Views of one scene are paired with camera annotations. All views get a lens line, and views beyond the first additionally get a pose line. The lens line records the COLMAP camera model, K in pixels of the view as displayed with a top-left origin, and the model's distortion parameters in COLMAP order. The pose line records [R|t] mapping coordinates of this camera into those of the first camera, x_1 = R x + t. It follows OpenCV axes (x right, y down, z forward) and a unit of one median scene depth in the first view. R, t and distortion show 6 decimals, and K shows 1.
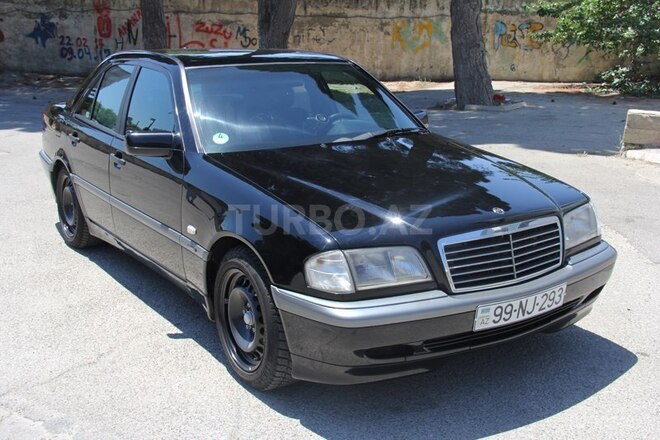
lens RADIAL K [[808.6, 0, 330.0], [0, 808.6, 220.0], [0, 0, 1]] dist [-0.006346, 0.013096]
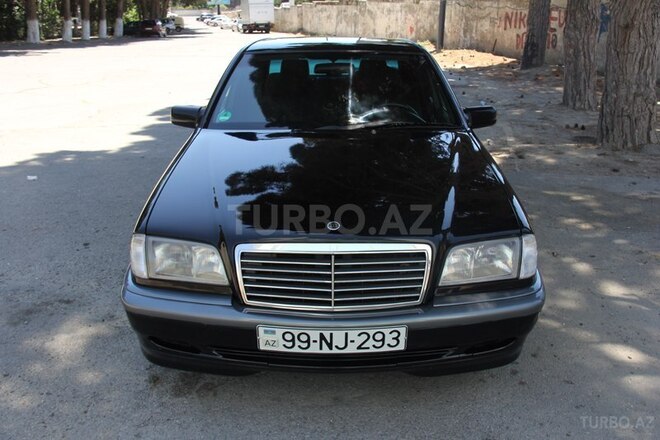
lens RADIAL K [[606.6, 0, 330.0], [0, 606.6, 220.0], [0, 0, 1]] dist [-0.101039, 0.020339]
pose [[0.819406, 0.181473, -0.543730, 0.572357], [-0.136651, 0.983057, 0.122166, -0.098665], [0.556687, -0.025803, 0.830321, 0.468684]]
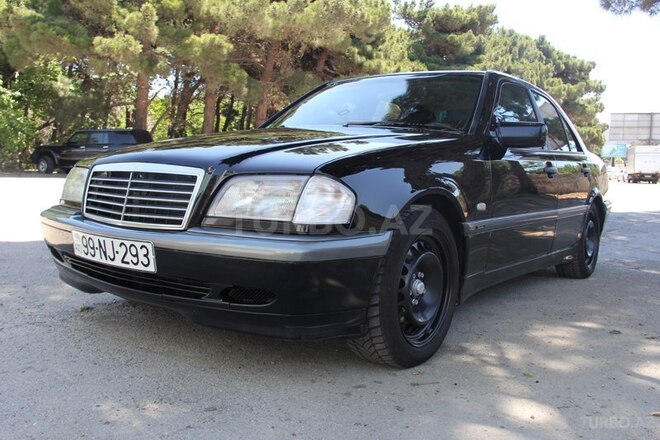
lens RADIAL K [[606.6, 0, 330.0], [0, 606.6, 220.0], [0, 0, 1]] dist [-0.101039, 0.020339]
pose [[0.309465, 0.089765, -0.946665, 0.950978], [-0.258920, 0.965874, 0.006945, 0.007070], [0.914982, 0.242961, 0.322146, 1.012710]]
